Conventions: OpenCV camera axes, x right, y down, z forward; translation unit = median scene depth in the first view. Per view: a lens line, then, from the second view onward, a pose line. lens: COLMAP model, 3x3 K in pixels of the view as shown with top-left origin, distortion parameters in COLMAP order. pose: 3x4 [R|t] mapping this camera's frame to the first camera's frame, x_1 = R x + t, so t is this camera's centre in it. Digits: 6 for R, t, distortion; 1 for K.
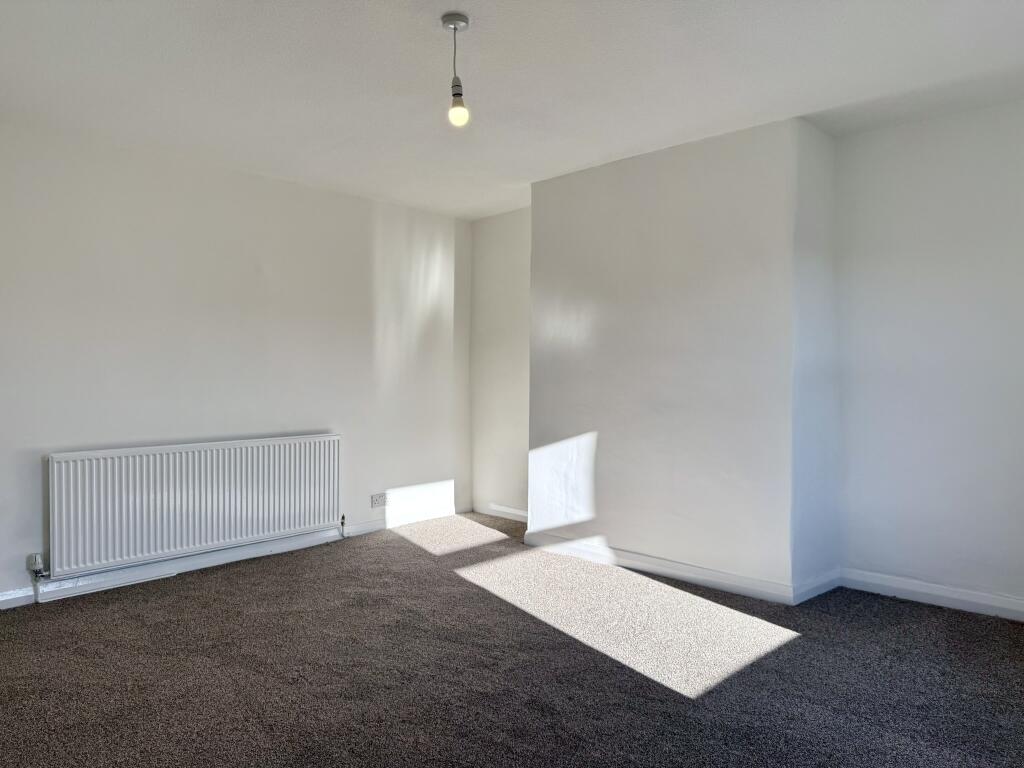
lens RADIAL K [[731.4, 0, 512.0], [0, 731.4, 384.0], [0, 0, 1]] dist [0.114043, -0.119709]
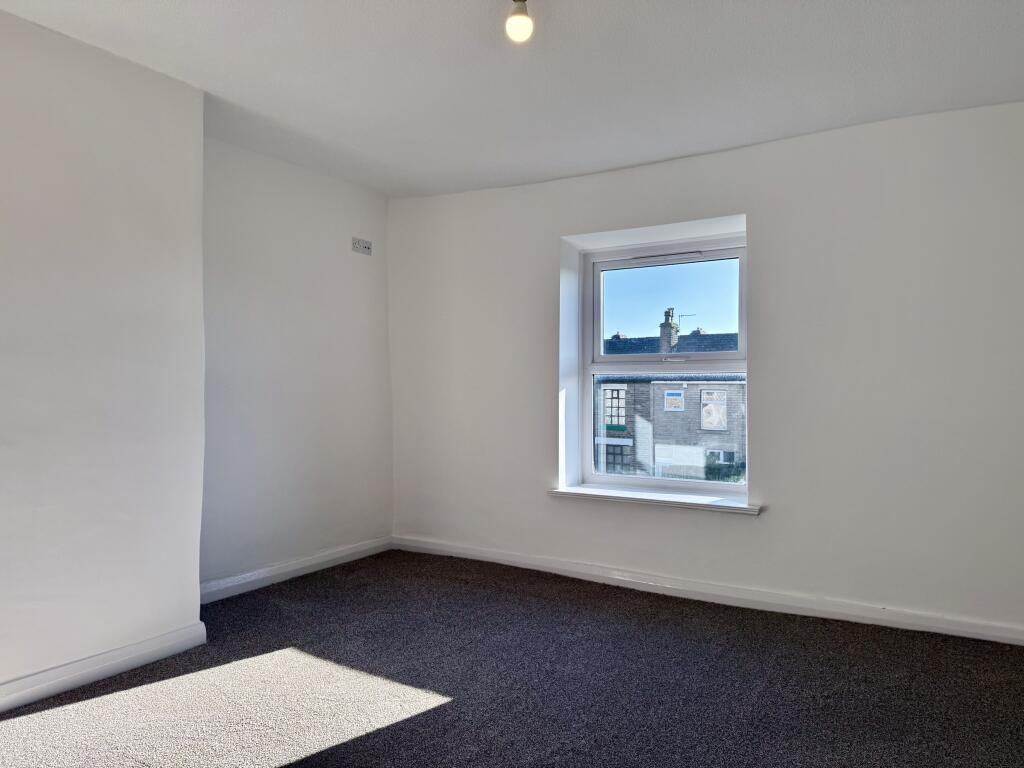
lens RADIAL K [[731.4, 0, 512.0], [0, 731.4, 384.0], [0, 0, 1]] dist [0.114043, -0.119709]
pose [[-0.183208, -0.006280, 0.983054, -0.609439], [0.017690, 0.999797, 0.009684, -0.012102], [-0.982915, 0.019164, -0.183060, 0.874390]]
